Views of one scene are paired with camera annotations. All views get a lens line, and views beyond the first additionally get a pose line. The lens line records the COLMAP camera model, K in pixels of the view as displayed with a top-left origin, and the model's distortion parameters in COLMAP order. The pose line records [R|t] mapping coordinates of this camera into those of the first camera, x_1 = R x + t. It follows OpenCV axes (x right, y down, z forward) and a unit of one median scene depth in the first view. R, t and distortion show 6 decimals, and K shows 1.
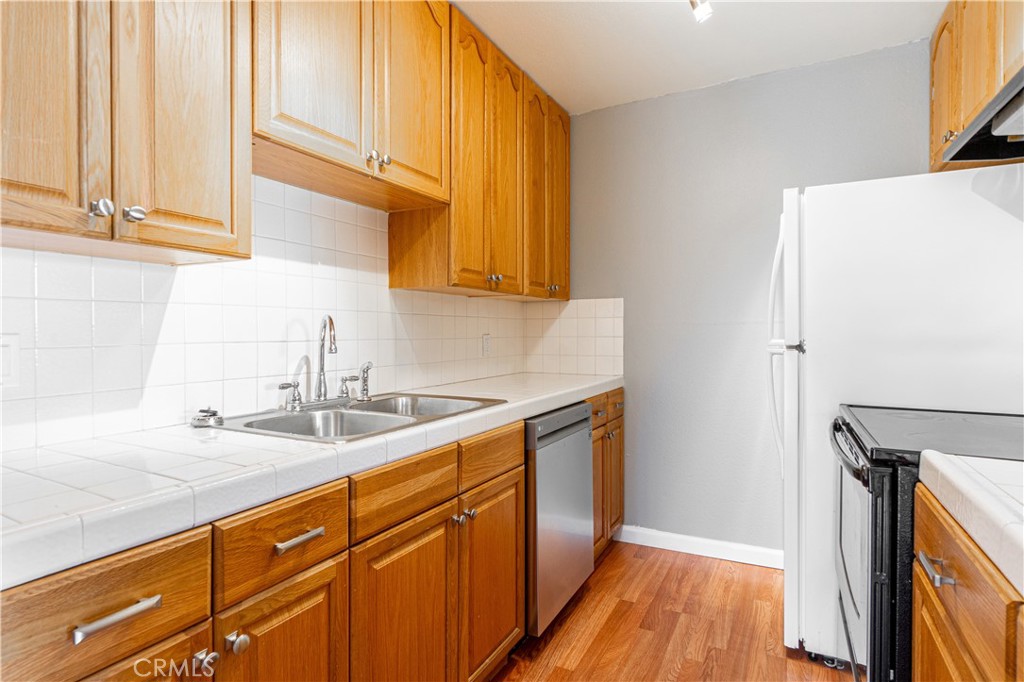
lens RADIAL K [[533.1, 0, 507.0], [0, 533.1, 335.9], [0, 0, 1]] dist [0.001771, -0.001031]
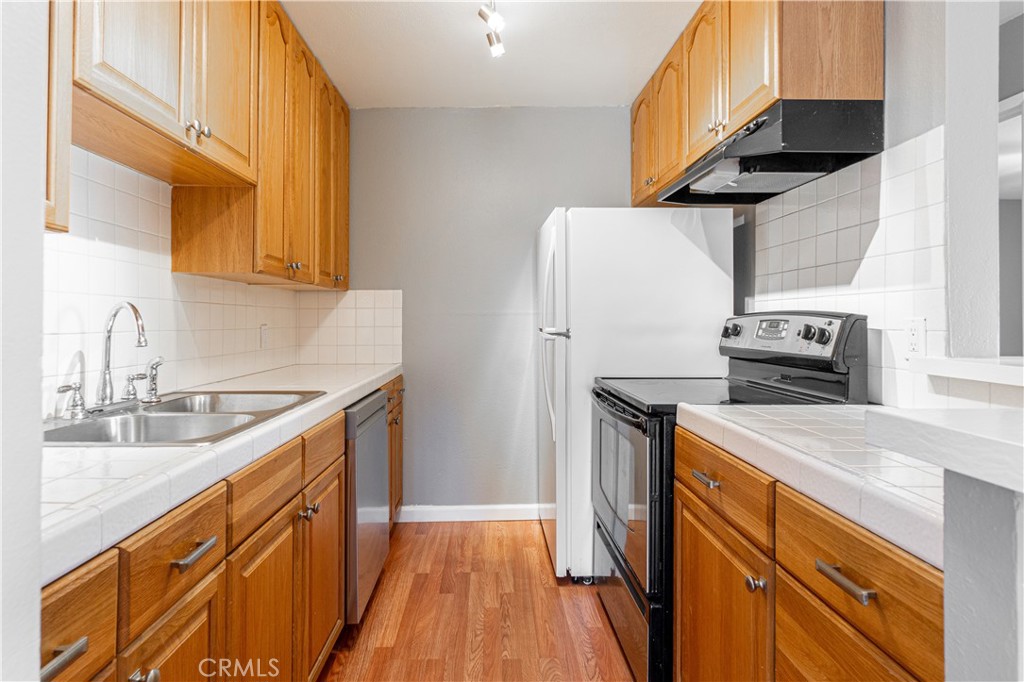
lens RADIAL K [[533.1, 0, 493.6], [0, 533.1, 317.2], [0, 0, 1]] dist [0.001771, -0.001031]
pose [[0.876773, 0.003773, 0.480890, -0.205299], [0.004627, 0.999857, -0.016281, 0.001208], [-0.480883, 0.016499, 0.876630, -0.019355]]
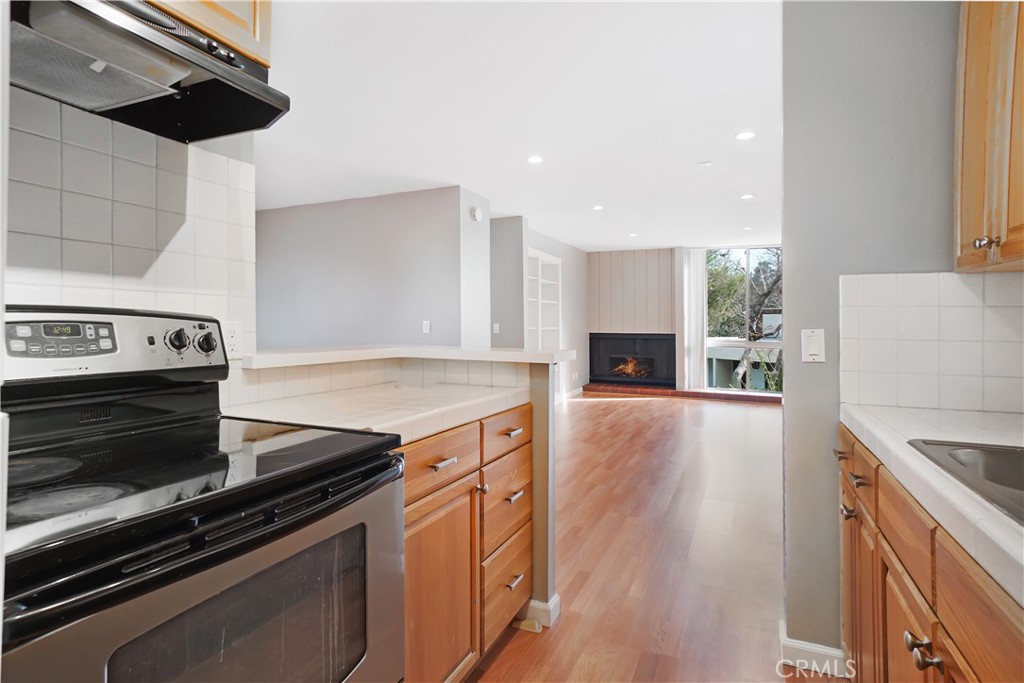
lens RADIAL K [[533.1, 0, 512.2], [0, 533.1, 333.8], [0, 0, 1]] dist [0.001771, -0.001031]
pose [[-0.997133, -0.004813, -0.075521, 0.319037], [-0.006823, 0.999629, 0.026382, -0.013338], [0.075366, 0.026822, -0.996795, 1.259426]]
